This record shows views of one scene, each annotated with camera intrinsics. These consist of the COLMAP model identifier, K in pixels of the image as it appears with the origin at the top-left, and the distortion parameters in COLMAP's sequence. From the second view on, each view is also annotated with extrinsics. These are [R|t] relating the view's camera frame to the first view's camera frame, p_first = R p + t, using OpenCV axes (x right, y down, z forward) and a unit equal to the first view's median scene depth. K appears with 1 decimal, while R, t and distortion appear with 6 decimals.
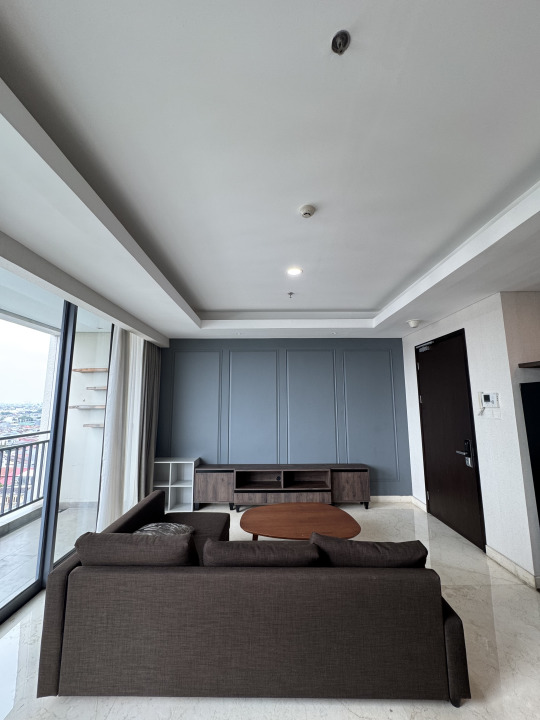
lens RADIAL K [[288.6, 0, 270.0], [0, 288.6, 360.0], [0, 0, 1]] dist [0.000413, 0.000057]
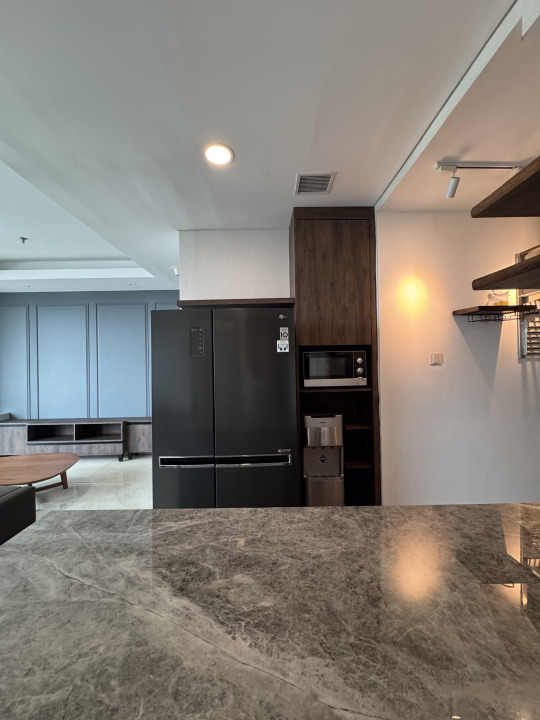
lens RADIAL K [[288.6, 0, 270.0], [0, 288.6, 360.0], [0, 0, 1]] dist [0.000413, 0.000057]
pose [[0.999925, -0.012003, 0.002423, 0.724134], [0.011565, 0.990749, 0.135211, 0.032348], [-0.004023, -0.135173, 0.990814, 0.024421]]
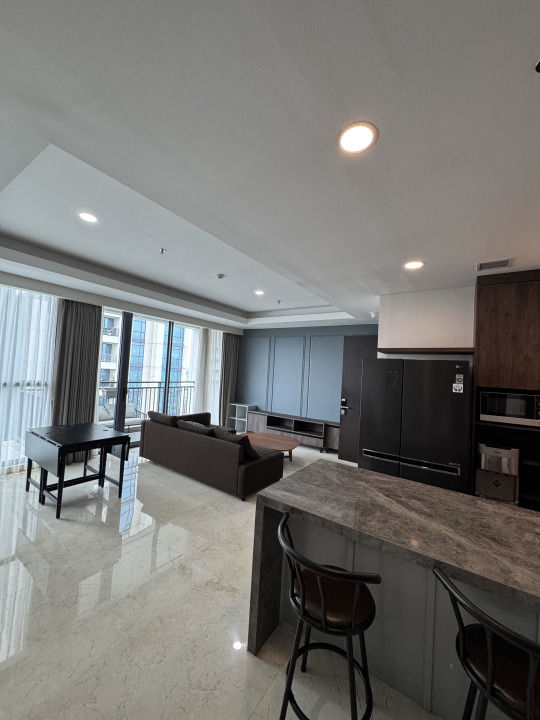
lens RADIAL K [[288.6, 0, 270.0], [0, 288.6, 360.0], [0, 0, 1]] dist [0.000413, 0.000057]
pose [[0.824223, 0.031838, -0.565370, 0.760027], [0.020291, 0.996116, 0.085676, -0.045704], [0.565902, -0.082088, 0.820376, -0.246425]]
